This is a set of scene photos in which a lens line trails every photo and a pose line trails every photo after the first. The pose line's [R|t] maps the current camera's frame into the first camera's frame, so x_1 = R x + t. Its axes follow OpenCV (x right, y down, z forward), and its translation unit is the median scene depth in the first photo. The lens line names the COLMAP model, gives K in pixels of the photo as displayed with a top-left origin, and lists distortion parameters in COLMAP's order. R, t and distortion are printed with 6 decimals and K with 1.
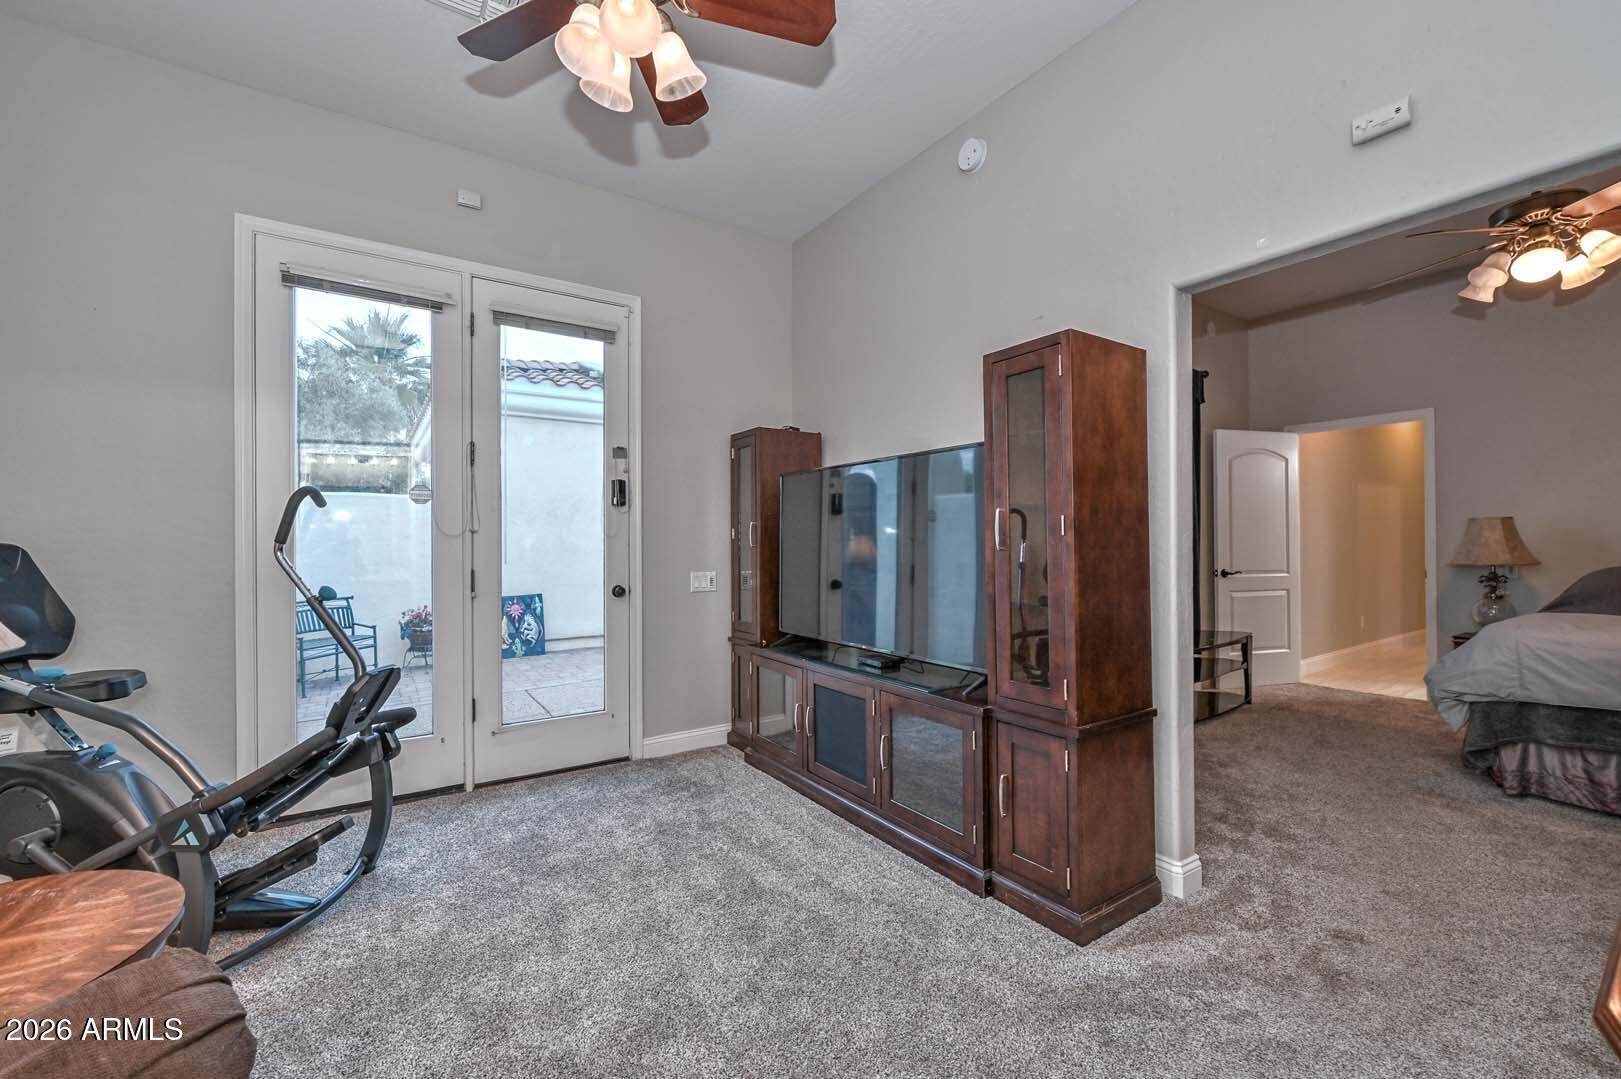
lens RADIAL K [[661.4, 0, 812.4], [0, 661.4, 537.9], [0, 0, 1]] dist [-0.000176, 0.000048]
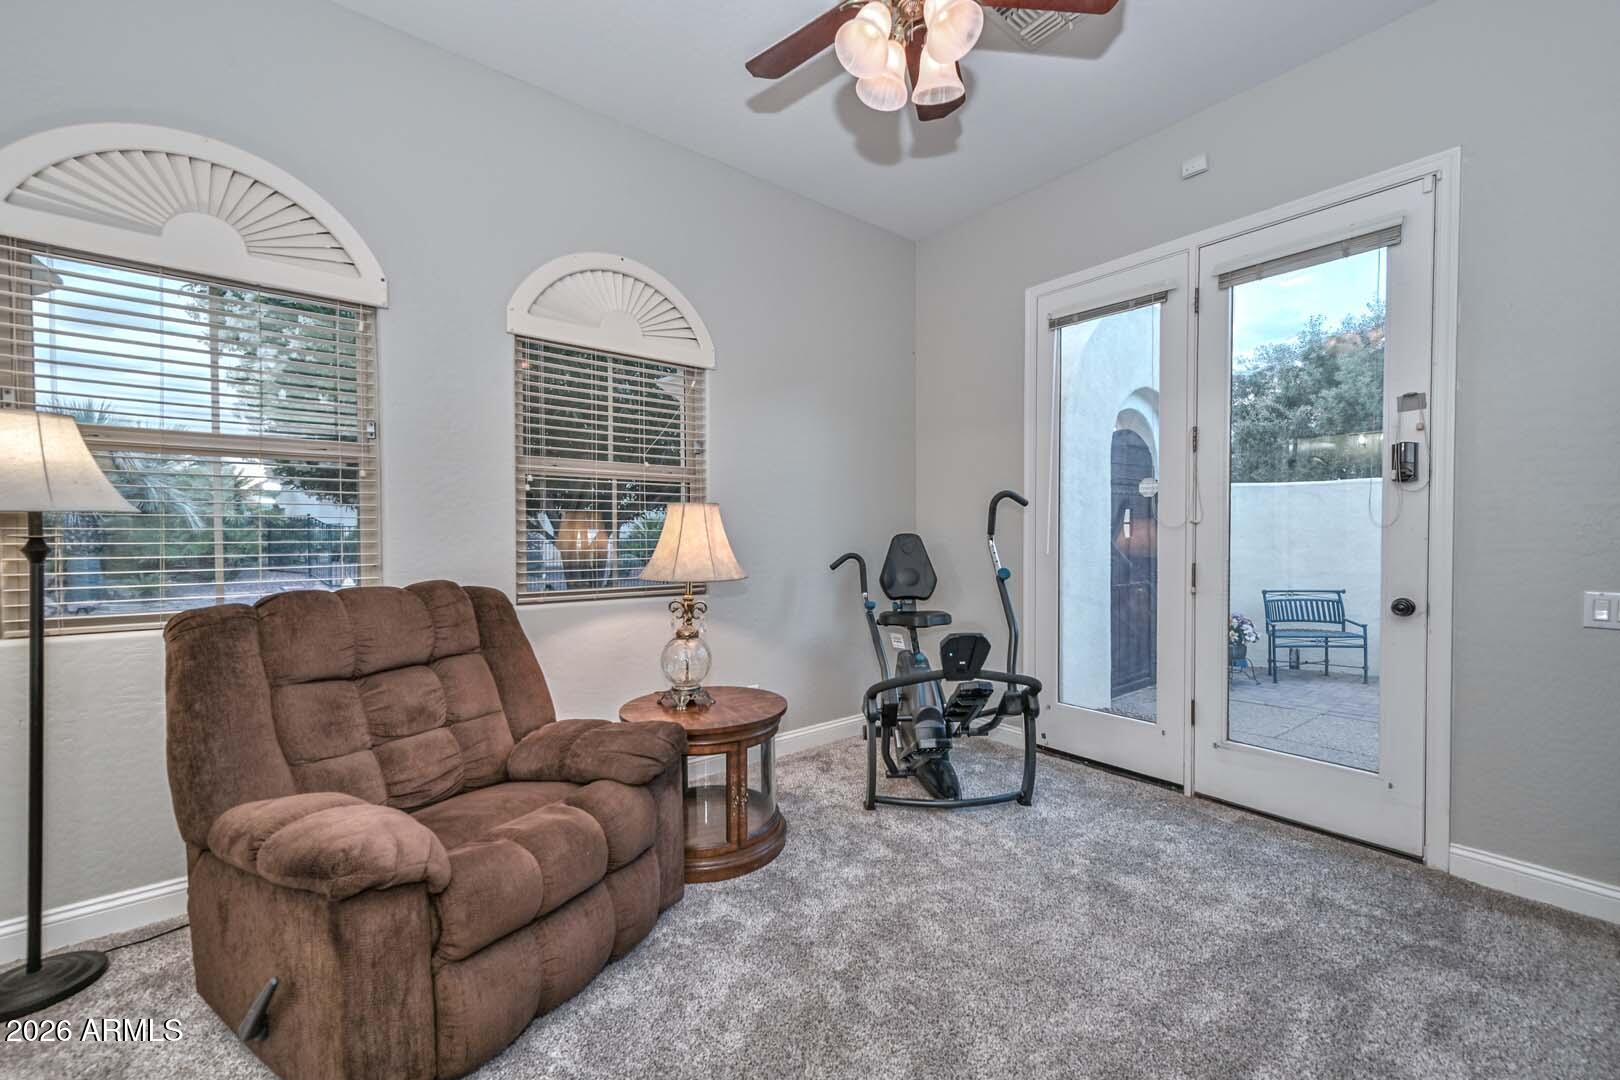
lens RADIAL K [[647.5, 0, 812.3], [0, 647.5, 540.3], [0, 0, 1]] dist [-0.001069, -0.000049]
pose [[0.088429, 0.015473, -0.995962, 0.348117], [0.004655, 0.999862, 0.015946, -0.001737], [0.996072, -0.006046, 0.088345, 0.374386]]
